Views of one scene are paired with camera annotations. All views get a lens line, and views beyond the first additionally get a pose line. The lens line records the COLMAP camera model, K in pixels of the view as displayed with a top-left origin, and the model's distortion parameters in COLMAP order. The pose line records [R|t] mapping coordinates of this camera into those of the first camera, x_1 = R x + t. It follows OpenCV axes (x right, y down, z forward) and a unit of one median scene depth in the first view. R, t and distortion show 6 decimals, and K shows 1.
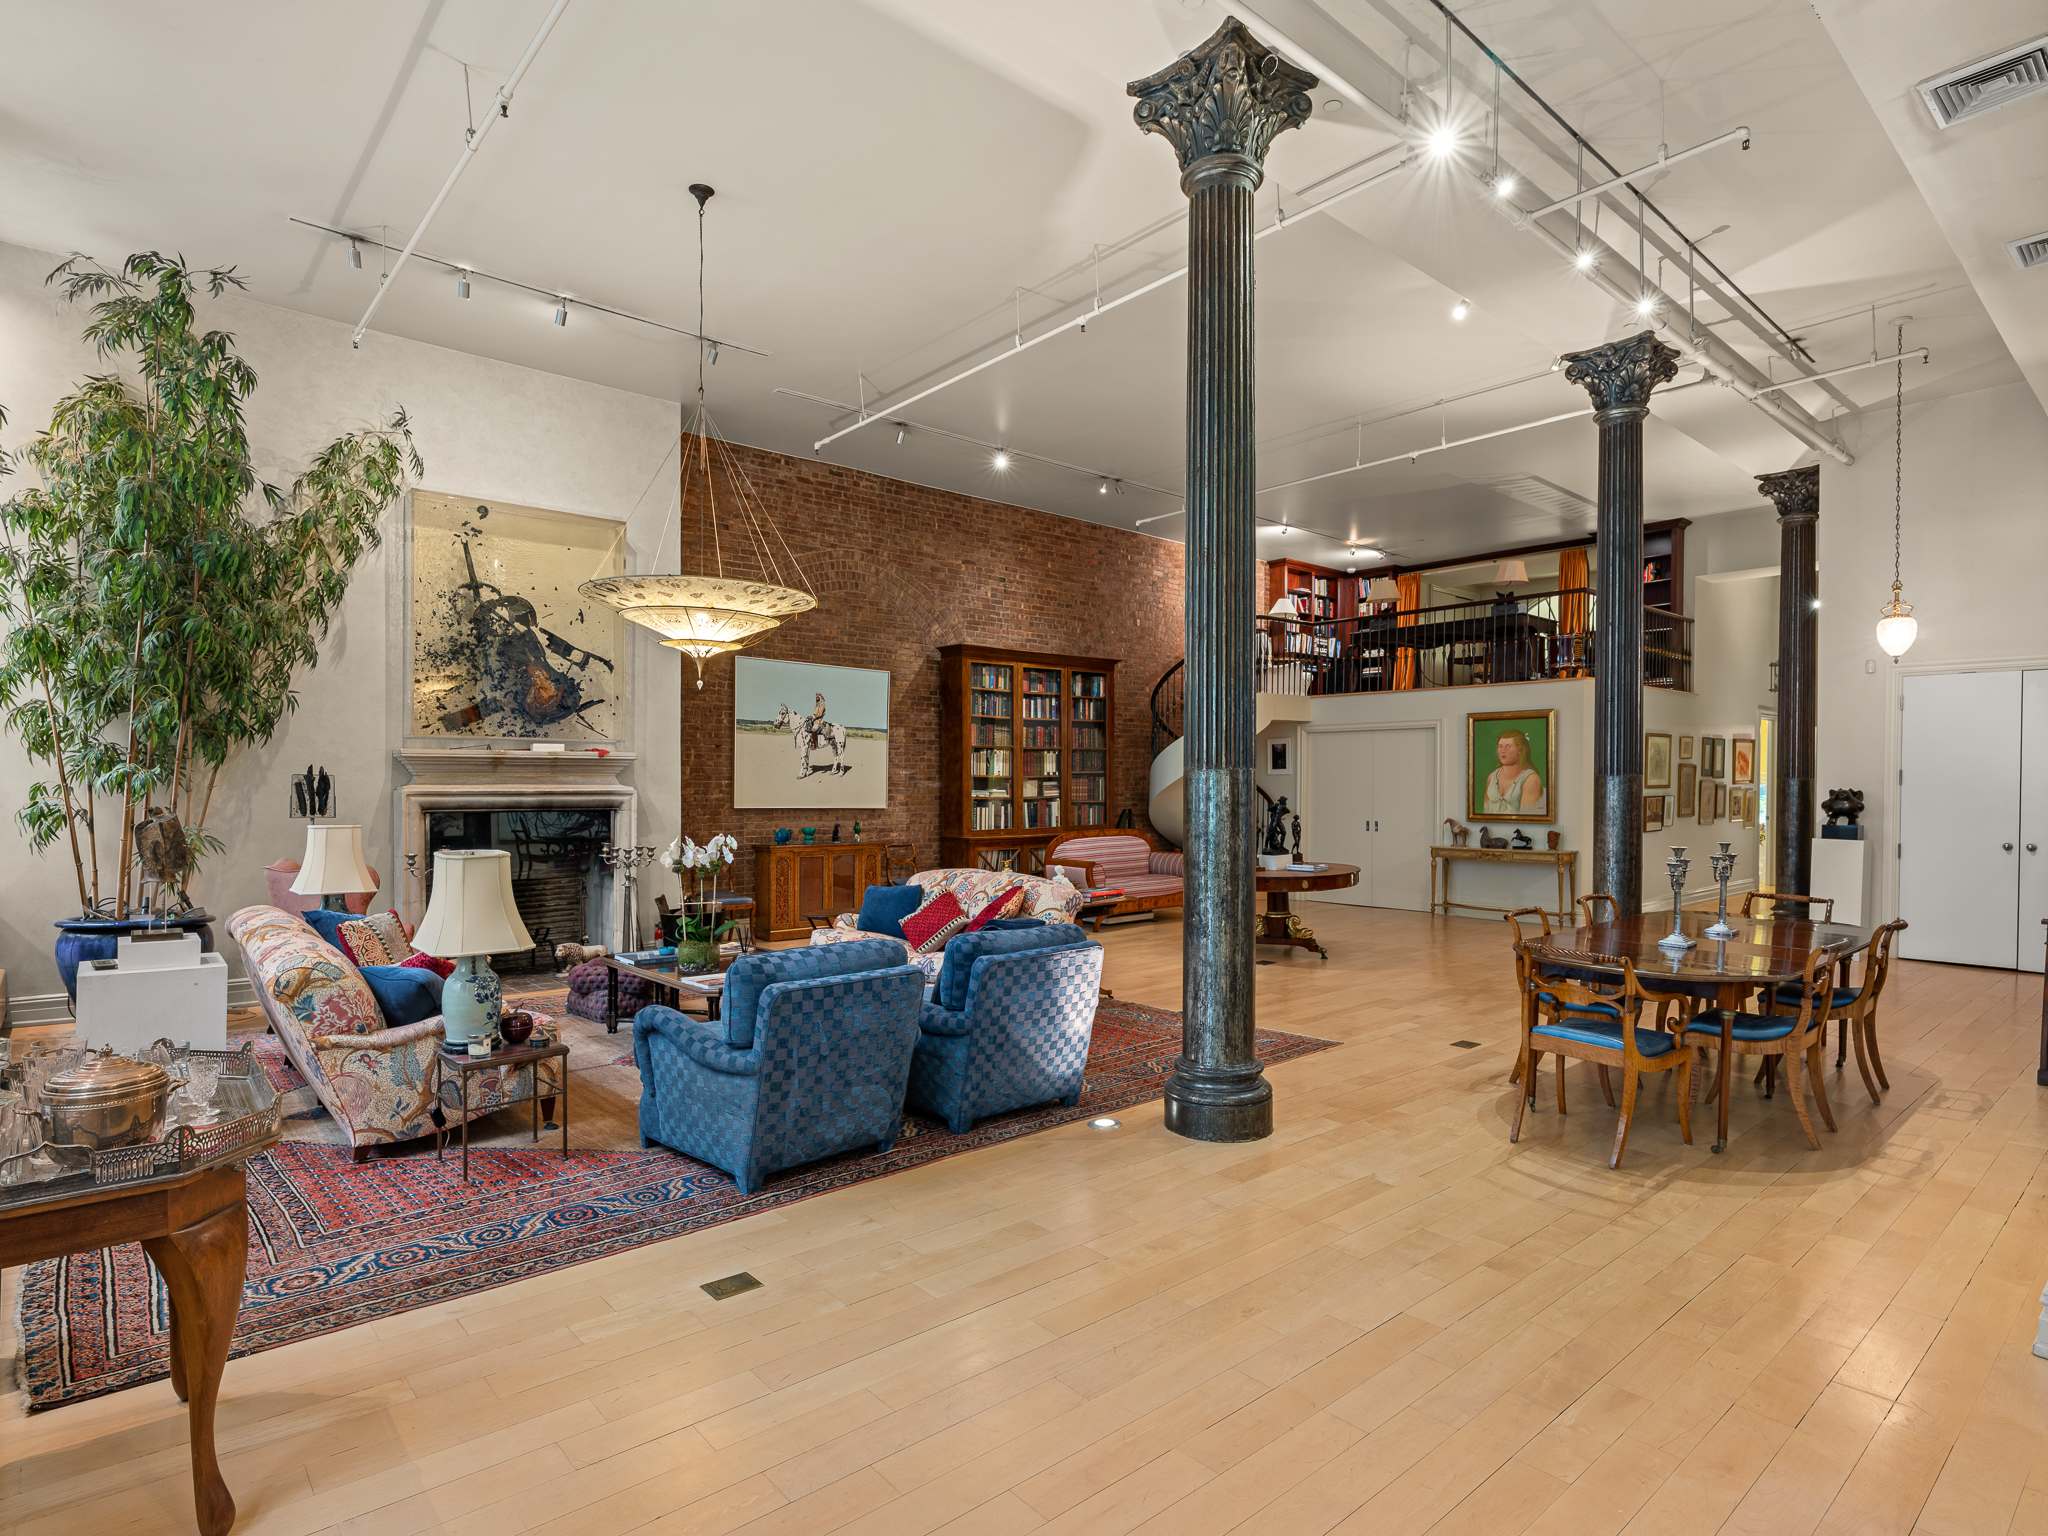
lens RADIAL K [[1184.8, 0, 1036.5], [0, 1184.8, 773.3], [0, 0, 1]] dist [0.013421, -0.003574]
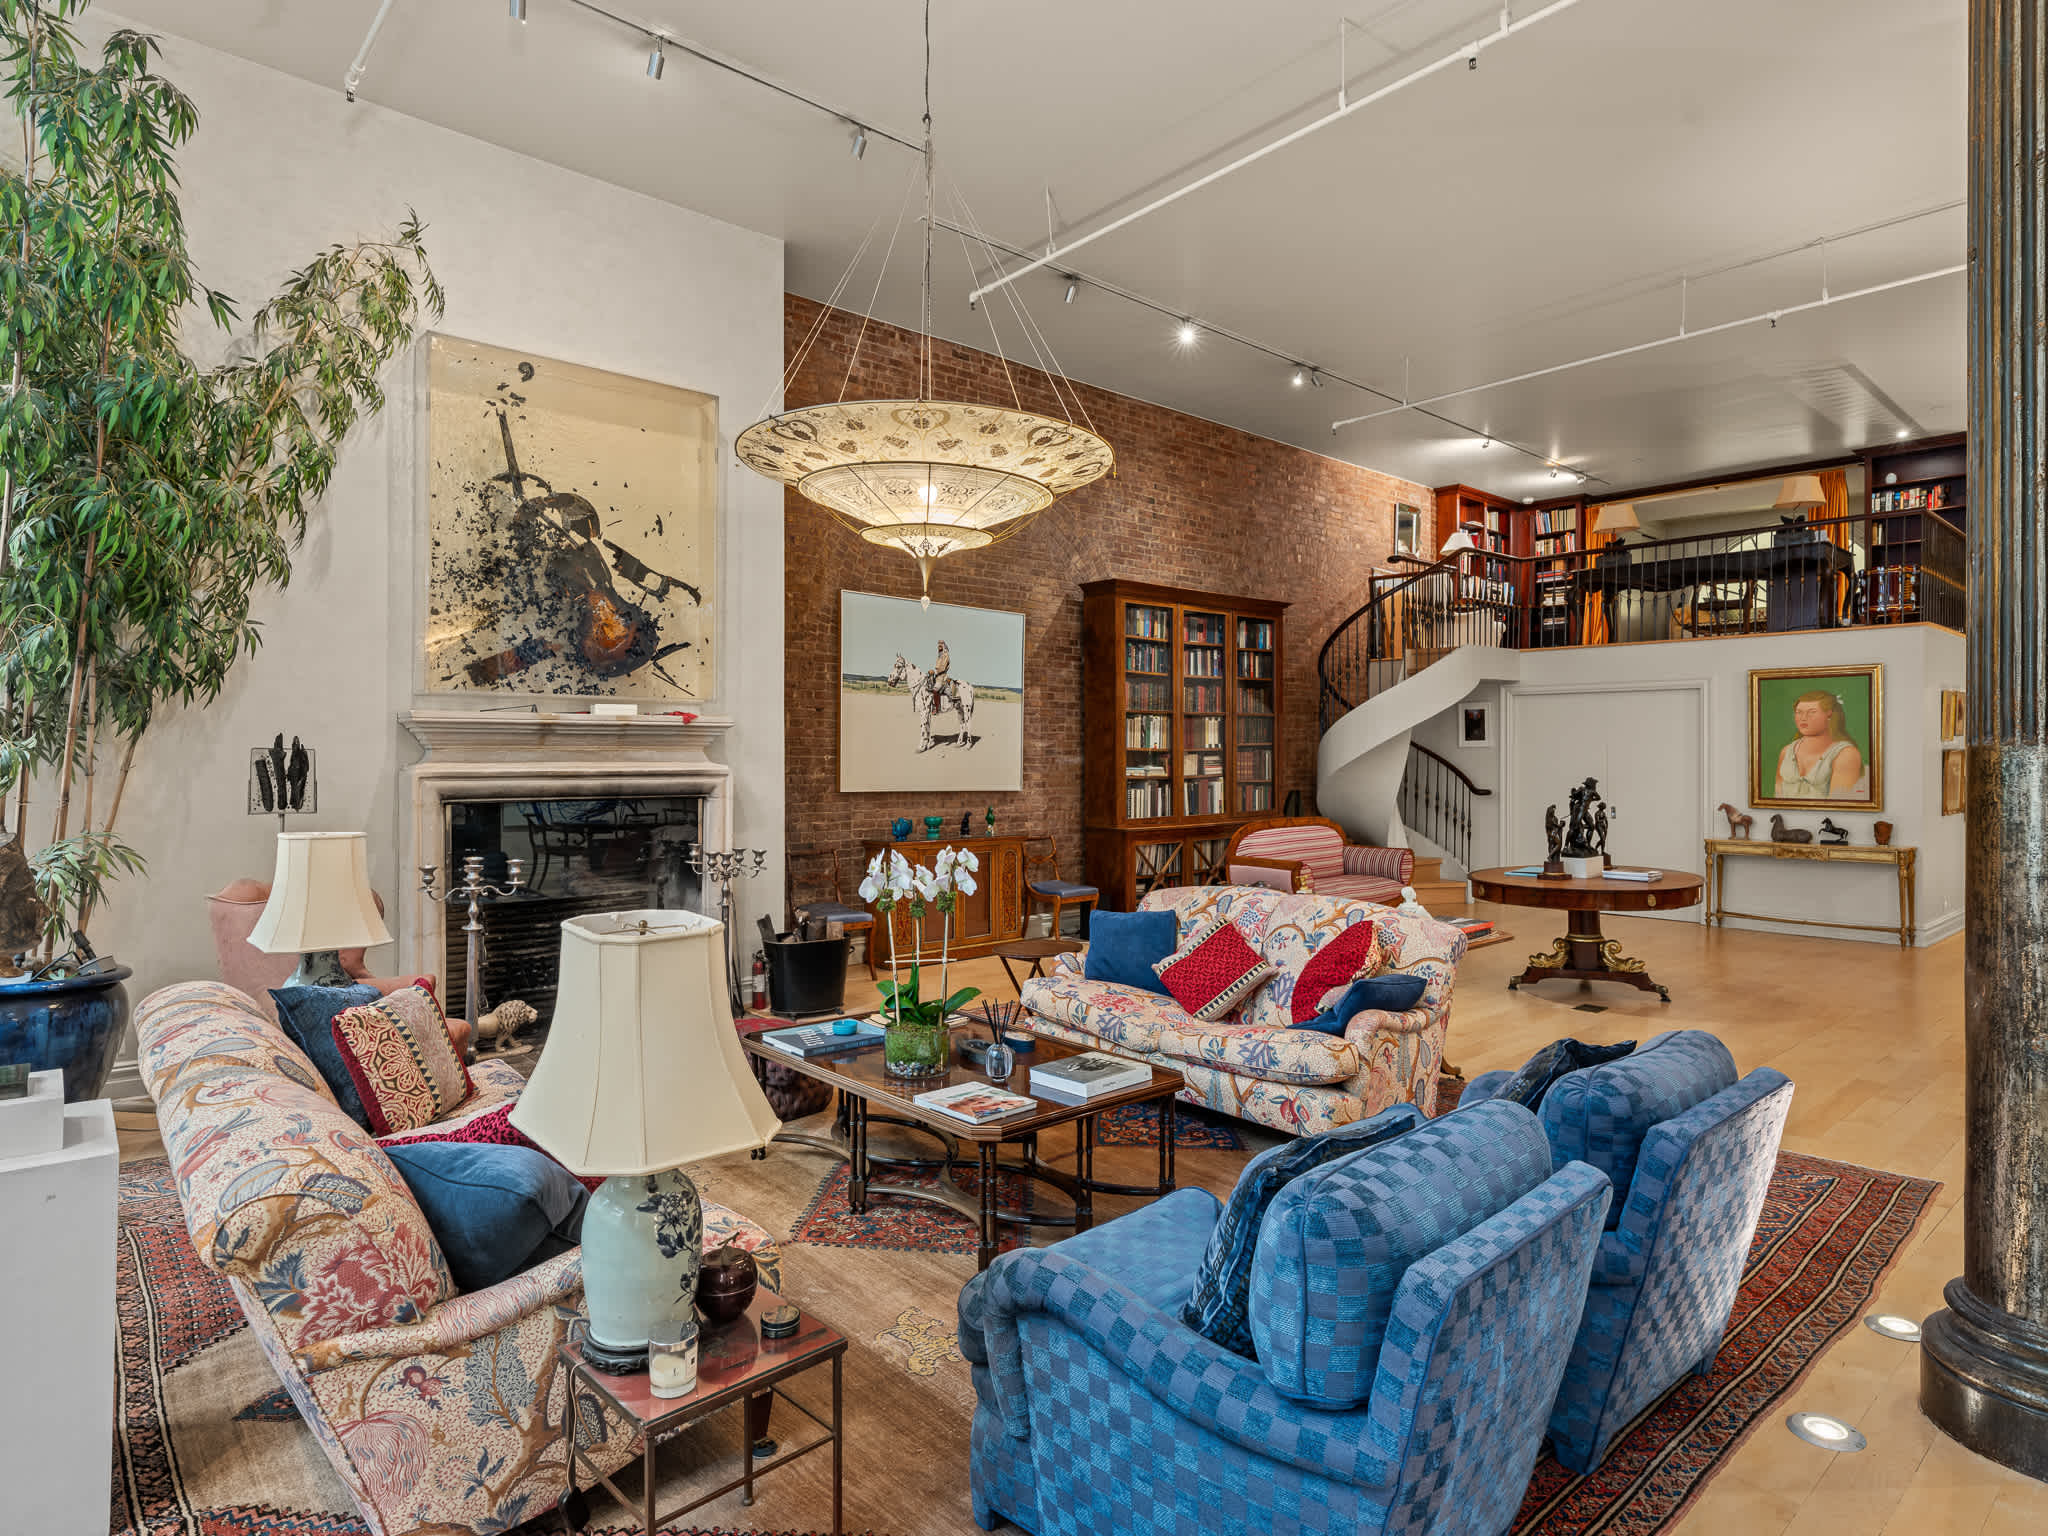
lens RADIAL K [[1184.8, 0, 1002.2], [0, 1184.8, 738.4], [0, 0, 1]] dist [0.013421, -0.003574]
pose [[0.999980, 0.001155, 0.006282, -0.181666], [-0.001130, 0.999991, -0.003974, -0.002001], [-0.006286, 0.003967, 0.999972, 0.287279]]
